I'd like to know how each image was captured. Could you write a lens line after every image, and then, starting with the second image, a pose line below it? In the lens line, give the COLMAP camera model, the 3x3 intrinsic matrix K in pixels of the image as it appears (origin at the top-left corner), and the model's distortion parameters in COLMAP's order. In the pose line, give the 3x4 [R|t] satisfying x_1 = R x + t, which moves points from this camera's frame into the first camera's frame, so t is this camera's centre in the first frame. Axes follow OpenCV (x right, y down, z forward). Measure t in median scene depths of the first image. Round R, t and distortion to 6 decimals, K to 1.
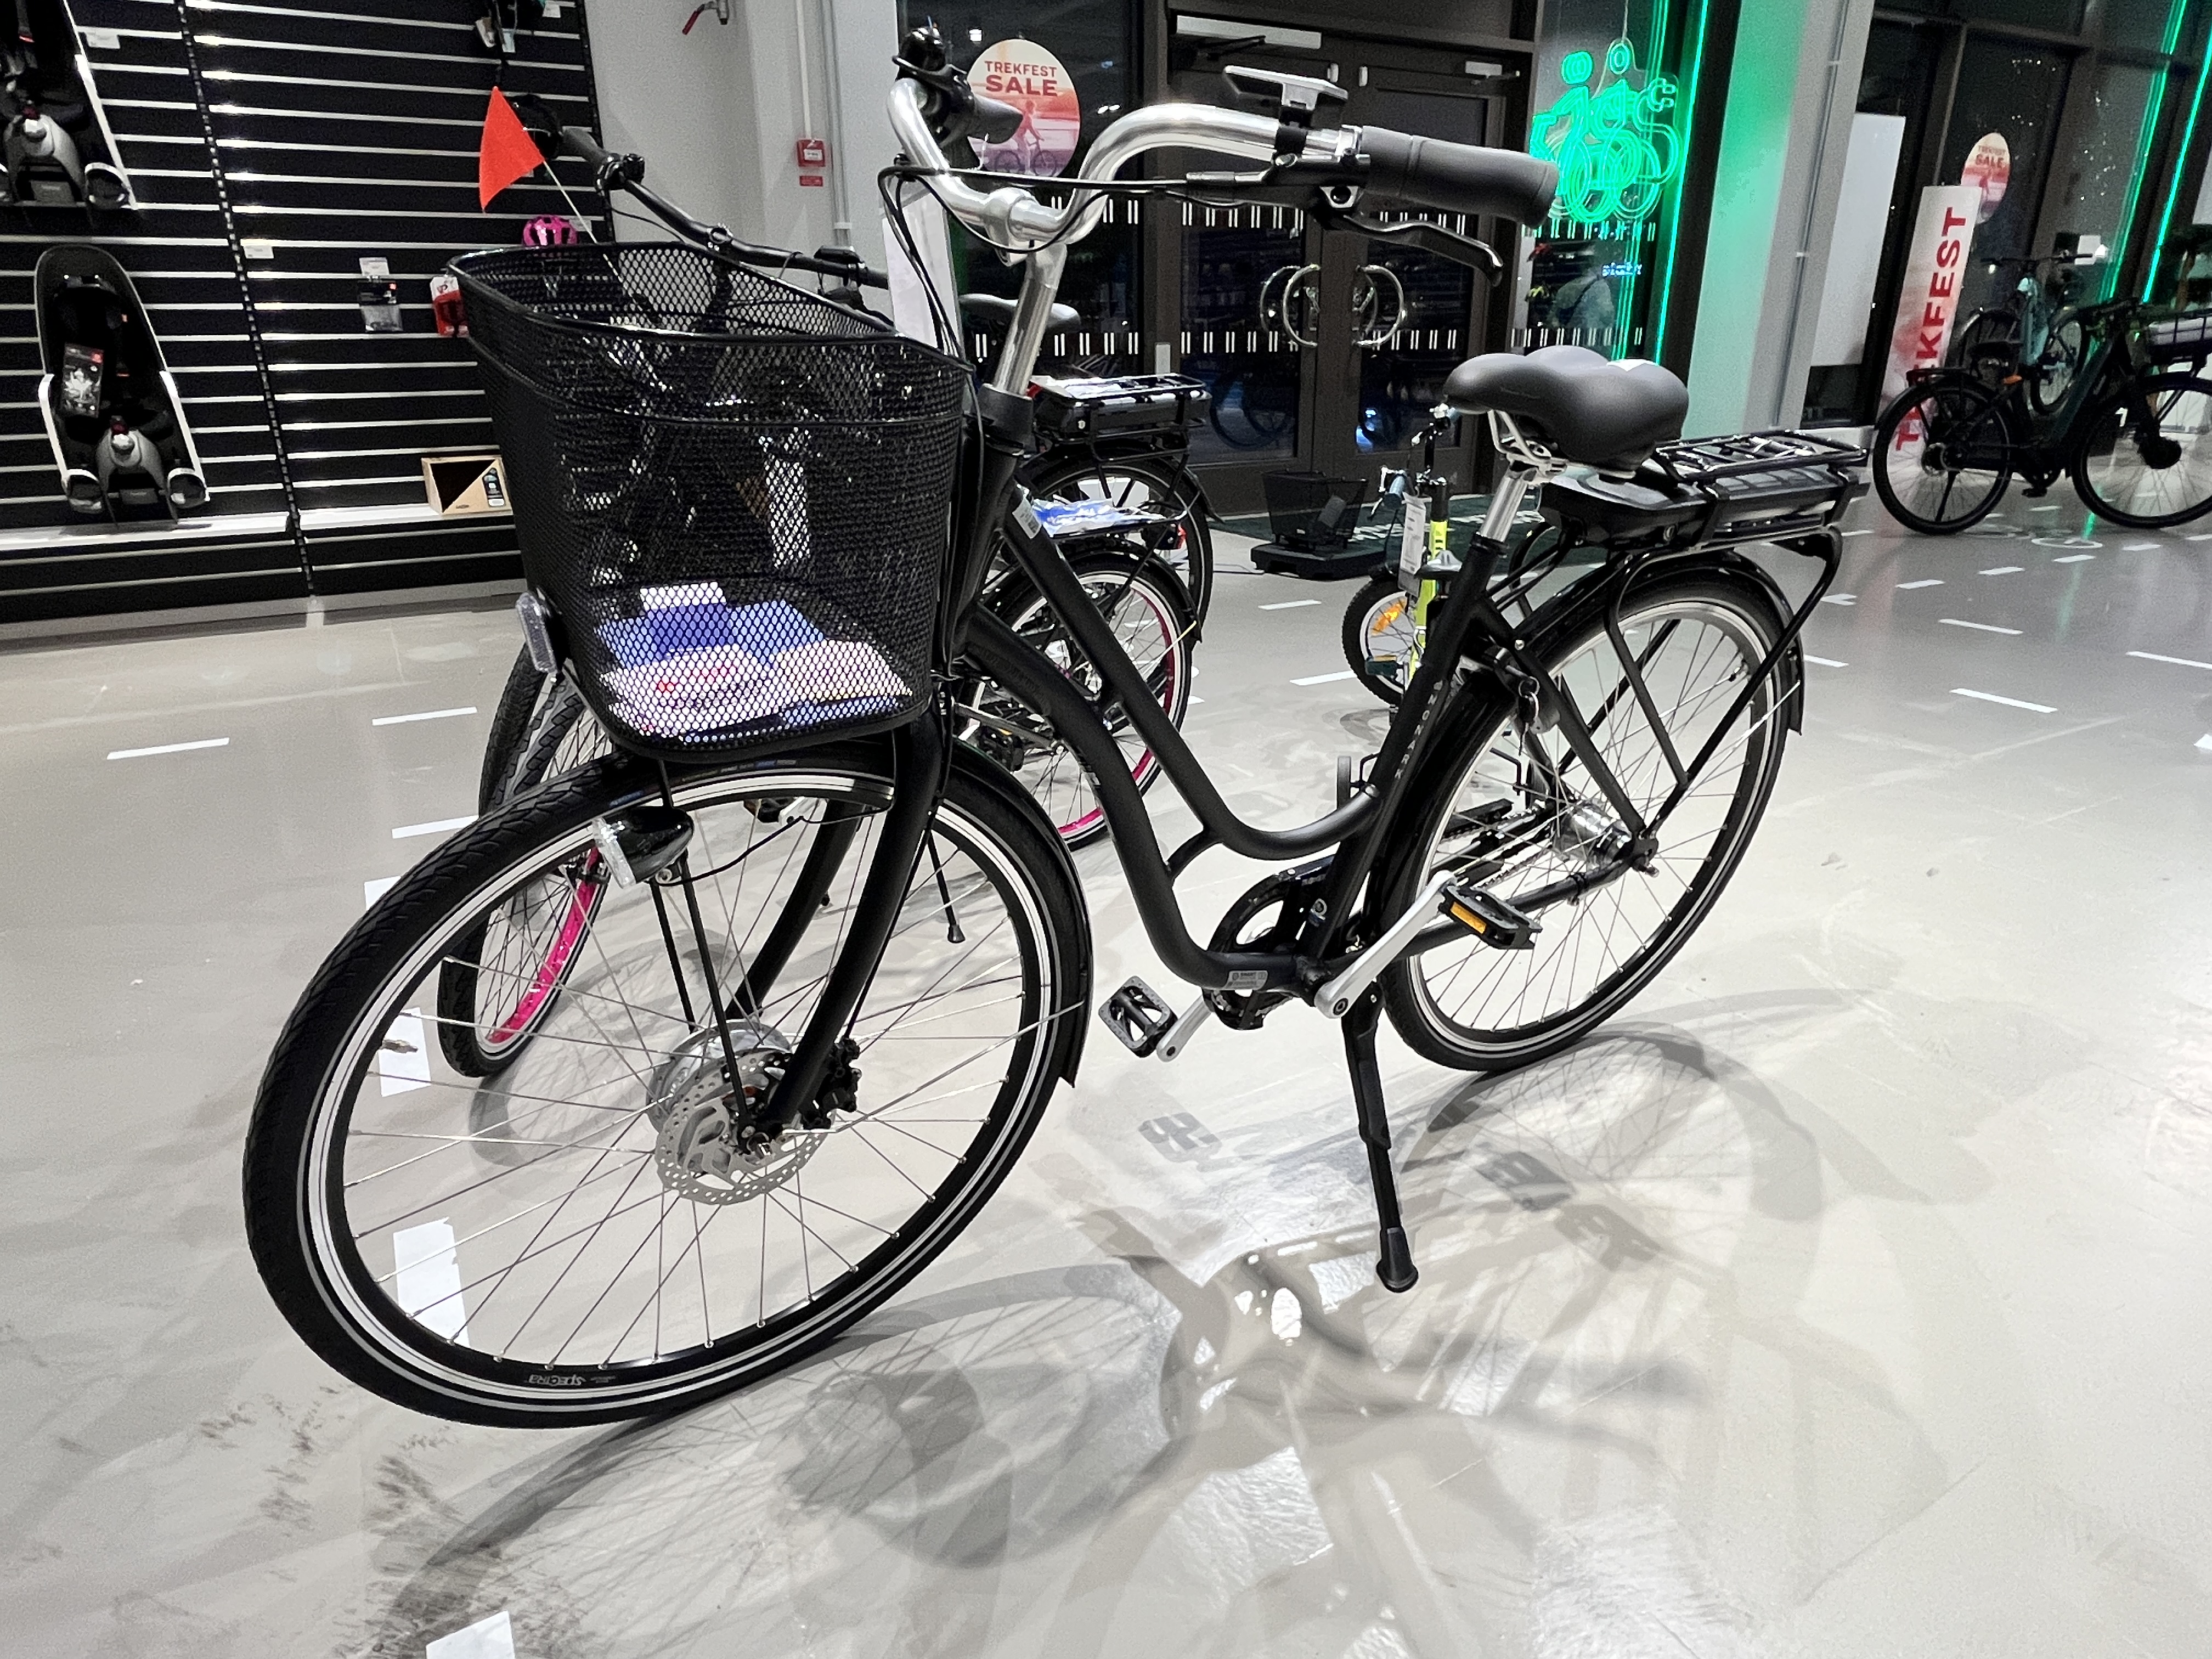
lens RADIAL K [[1296.2, 0, 1111.8], [0, 1296.2, 828.2], [0, 0, 1]] dist [-0.005542, 0.000898]
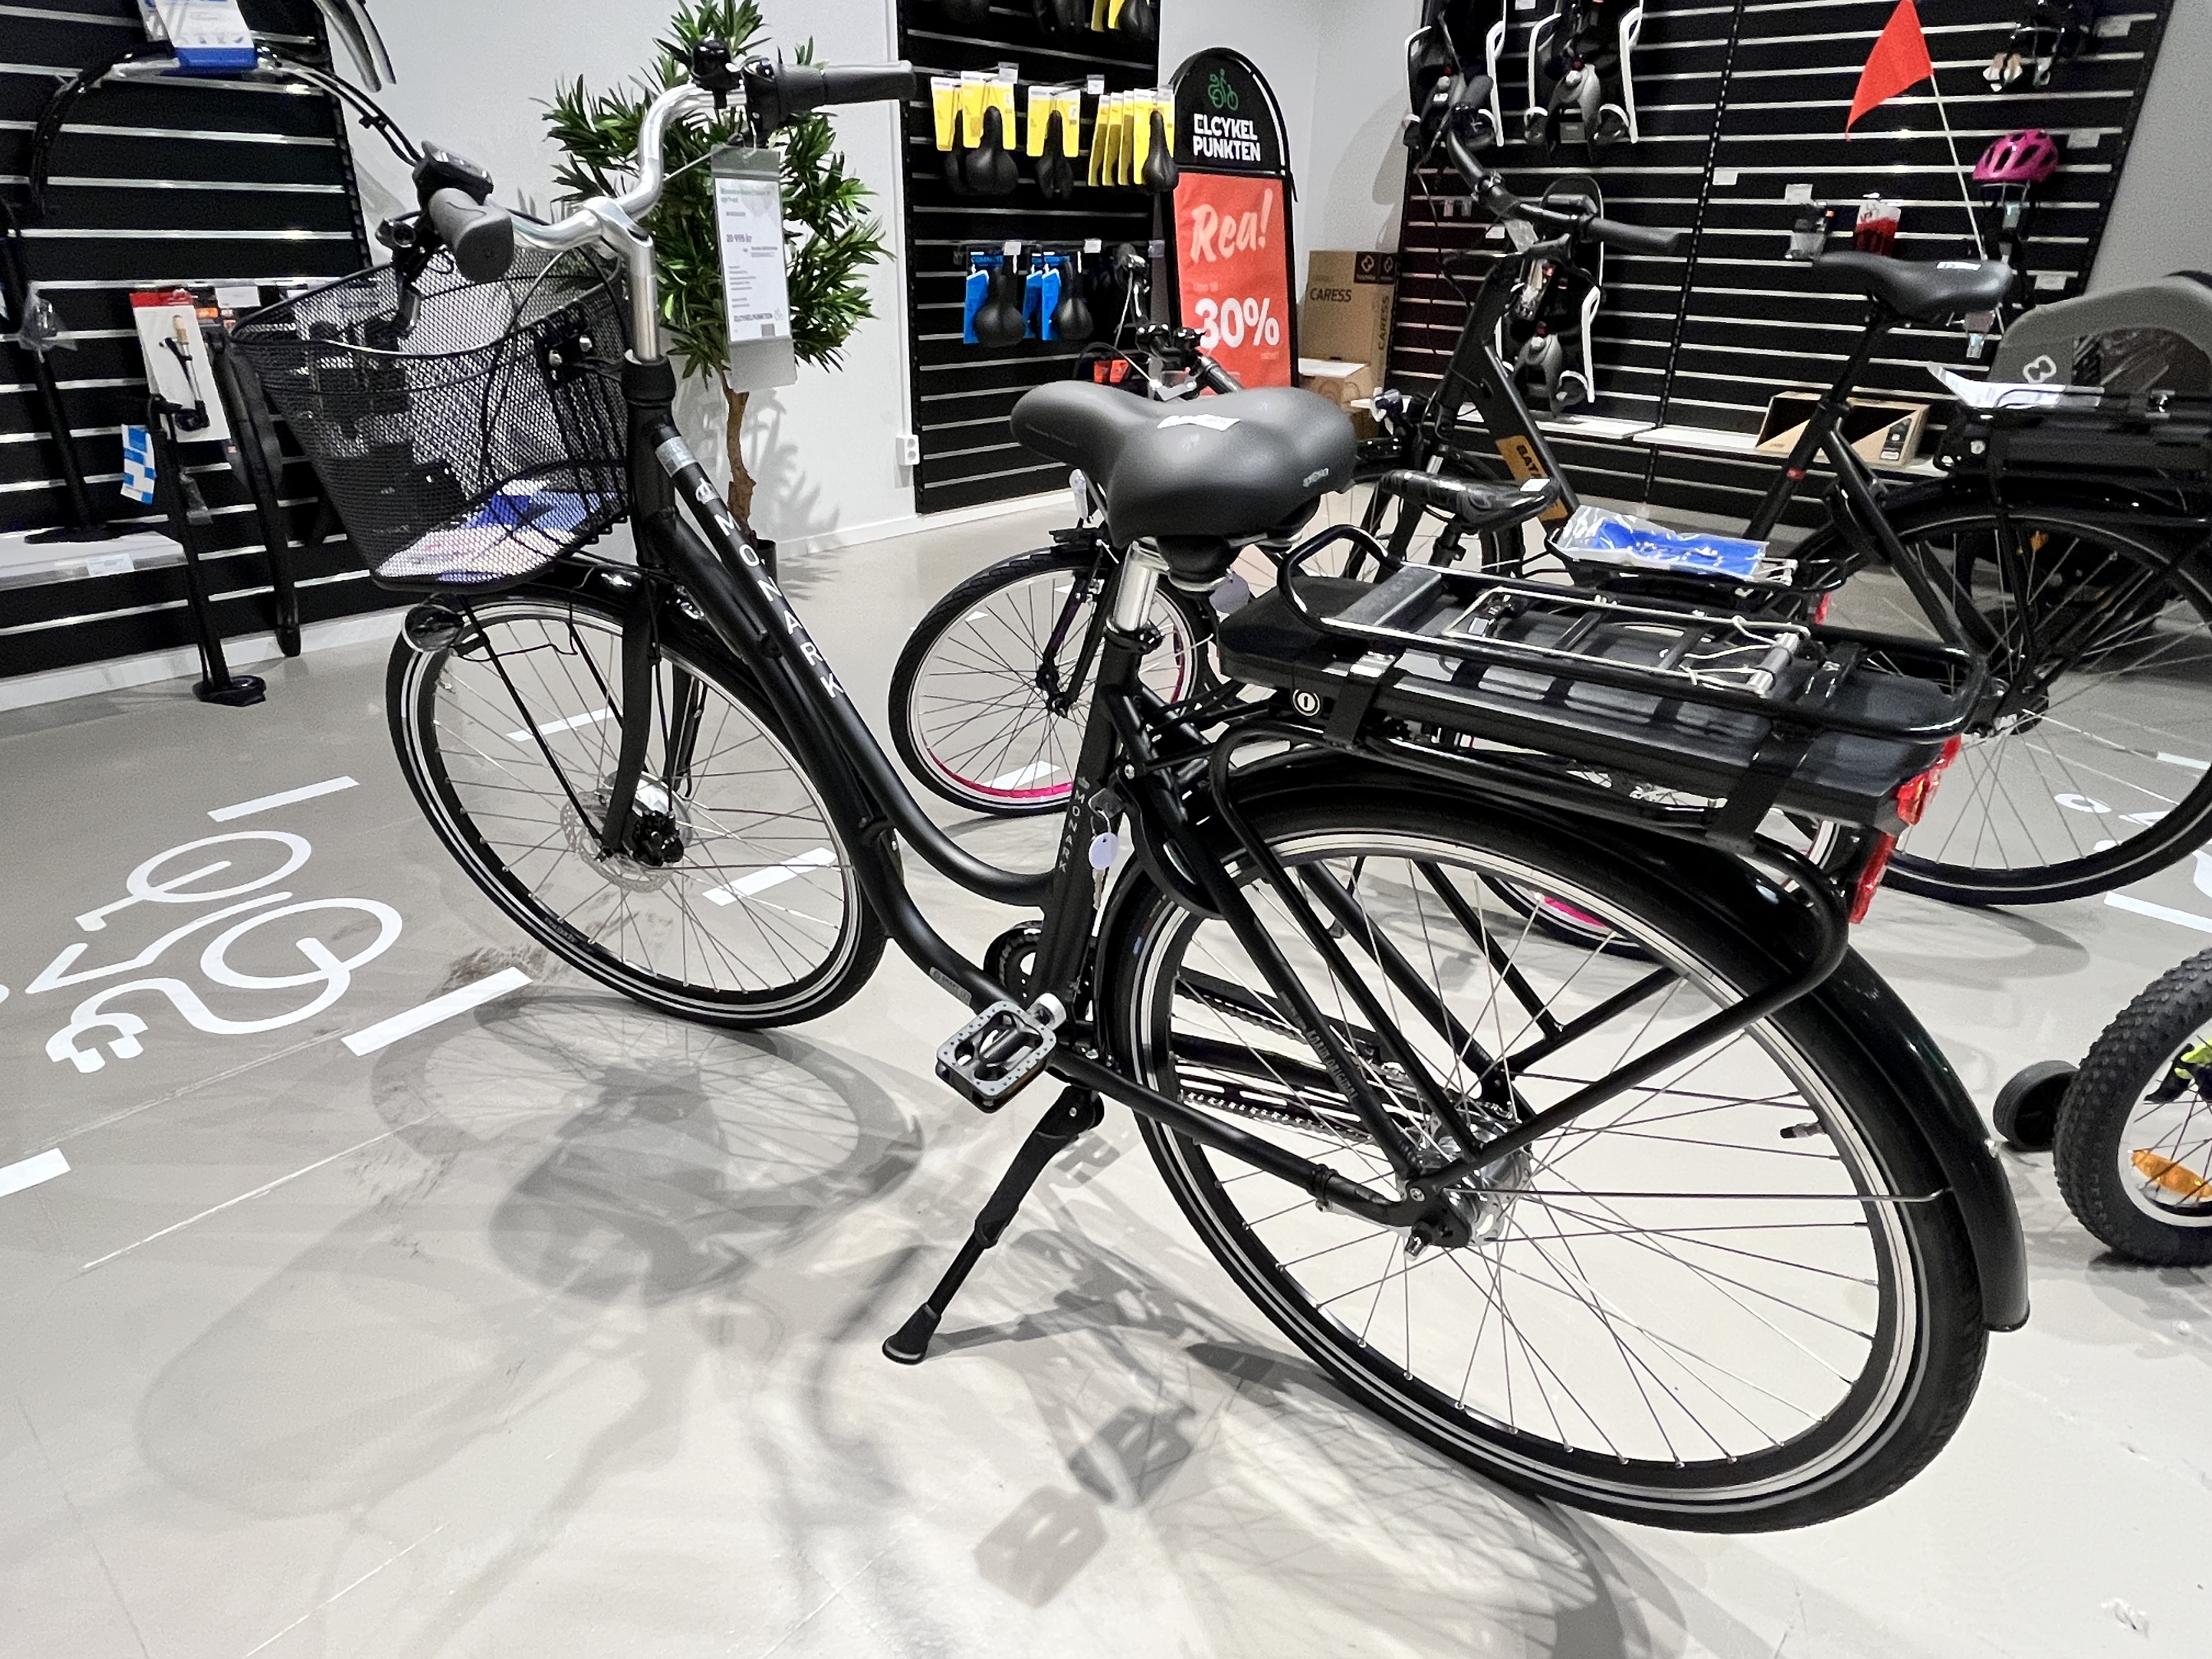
lens RADIAL K [[1296.2, 0, 1115.4], [0, 1296.2, 817.1], [0, 0, 1]] dist [-0.005542, 0.000898]
pose [[0.325412, 0.402055, -0.855838, 0.298616], [-0.366728, 0.887919, 0.277687, -0.093080], [0.871561, 0.223497, 0.436384, 0.219616]]
